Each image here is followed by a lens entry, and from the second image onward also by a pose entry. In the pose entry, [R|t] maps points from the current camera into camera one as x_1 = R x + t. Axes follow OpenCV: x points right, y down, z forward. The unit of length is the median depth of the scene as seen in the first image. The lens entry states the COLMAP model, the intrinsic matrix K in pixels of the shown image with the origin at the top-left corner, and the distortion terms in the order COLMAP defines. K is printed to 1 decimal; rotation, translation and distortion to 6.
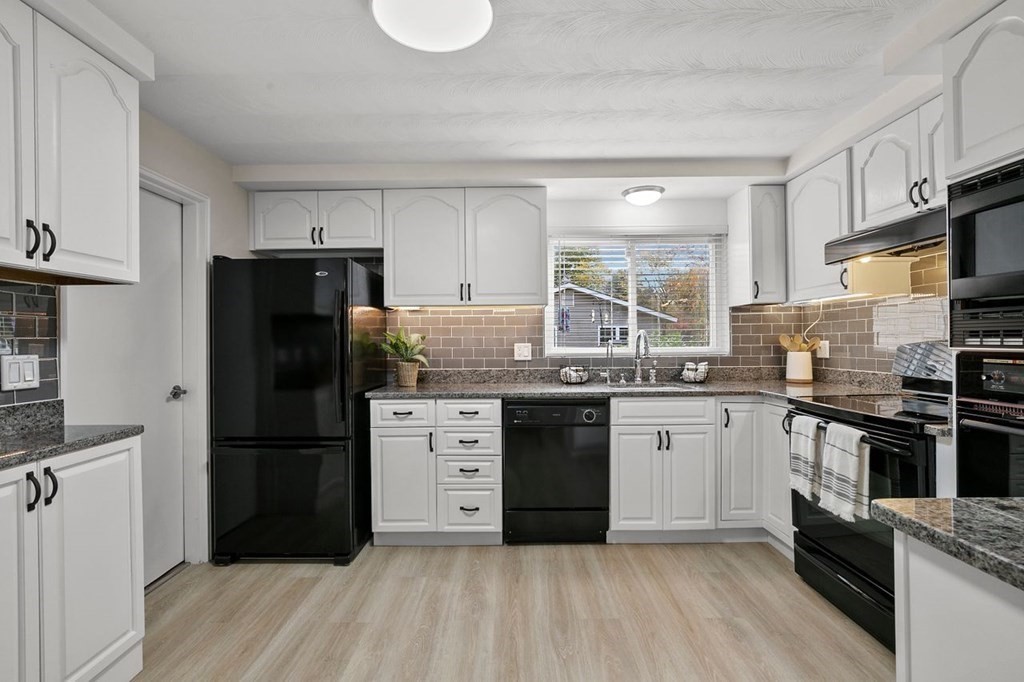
lens RADIAL K [[469.8, 0, 512.0], [0, 469.8, 341.0], [0, 0, 1]] dist [-0.000235, -0.000021]
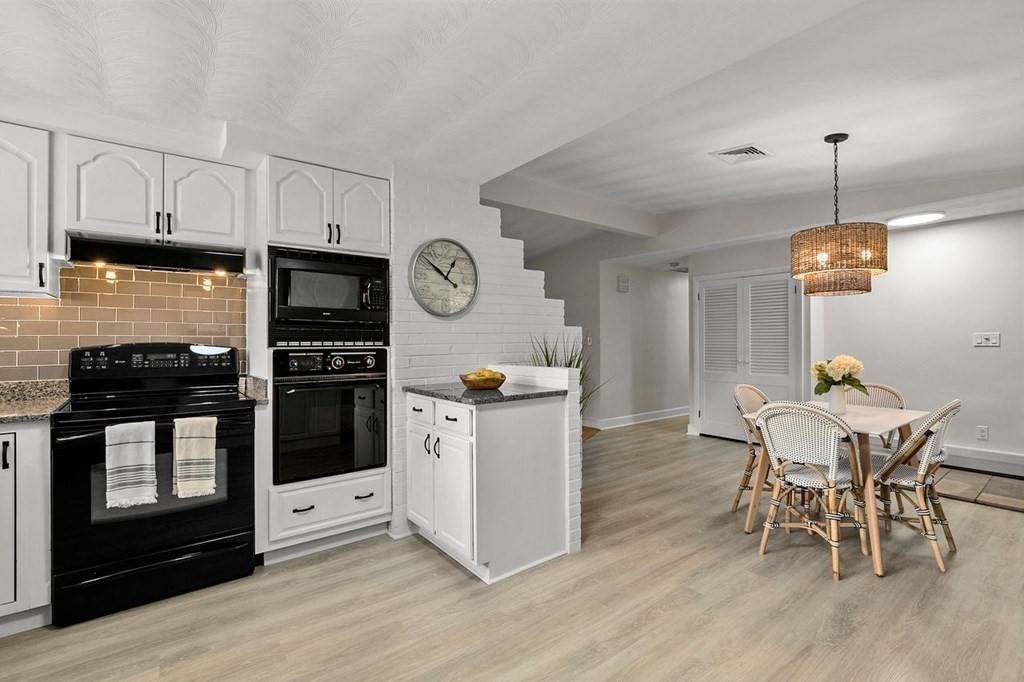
lens RADIAL K [[469.8, 0, 512.0], [0, 469.8, 341.0], [0, 0, 1]] dist [-0.000235, -0.000021]
pose [[-0.610649, 0.007091, 0.791869, -0.846517], [0.007902, 0.999965, -0.002861, 0.002248], [-0.791862, 0.004511, -0.610684, 1.347509]]
